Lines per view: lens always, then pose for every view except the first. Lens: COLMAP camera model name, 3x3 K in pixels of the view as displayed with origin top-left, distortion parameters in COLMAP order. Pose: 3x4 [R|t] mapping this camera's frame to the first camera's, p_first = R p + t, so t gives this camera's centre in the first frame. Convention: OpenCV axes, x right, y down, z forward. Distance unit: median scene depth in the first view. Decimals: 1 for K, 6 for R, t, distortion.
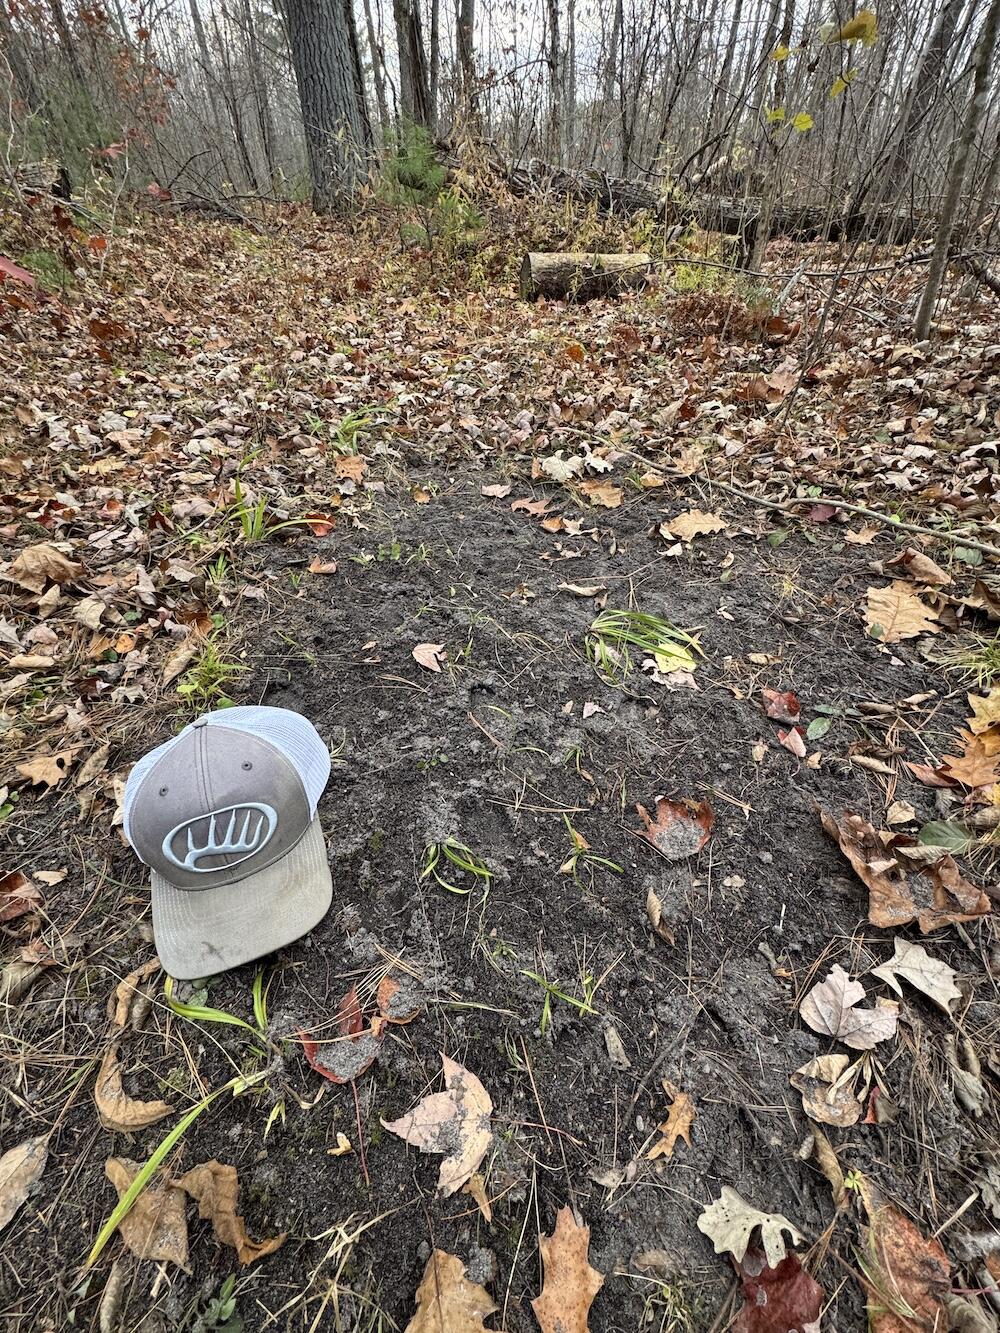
lens RADIAL K [[535.7, 0, 500.3], [0, 535.7, 666.3], [0, 0, 1]] dist [-0.002386, -0.000086]
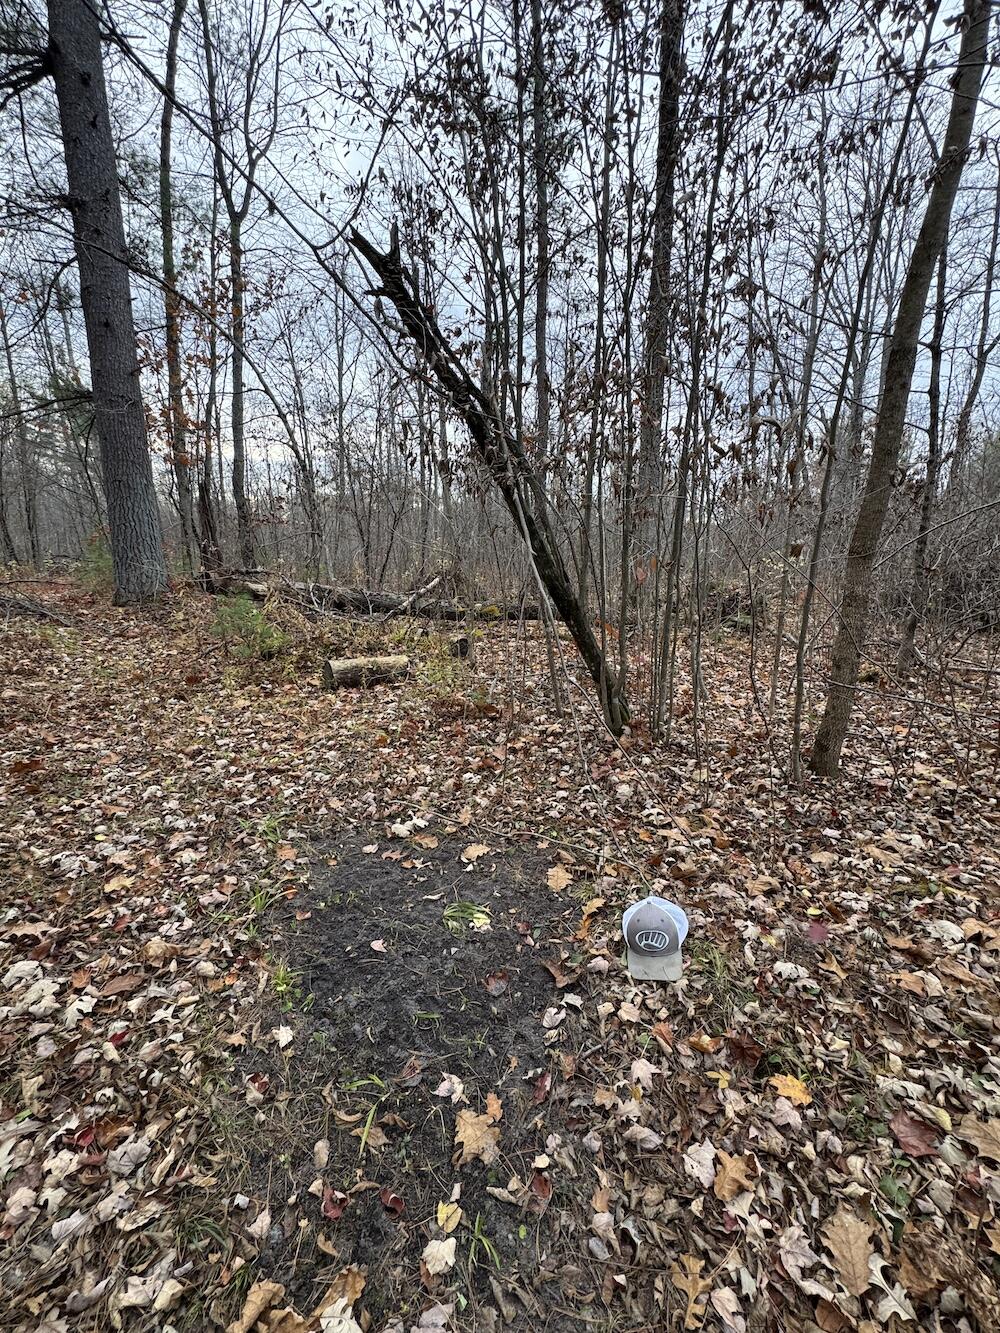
lens RADIAL K [[535.7, 0, 502.4], [0, 535.7, 666.9], [0, 0, 1]] dist [-0.002386, -0.000086]
pose [[0.910769, -0.058762, 0.408713, -0.378897], [0.250631, 0.865301, -0.434095, 0.053279], [-0.328151, 0.497797, 0.802817, -1.148054]]
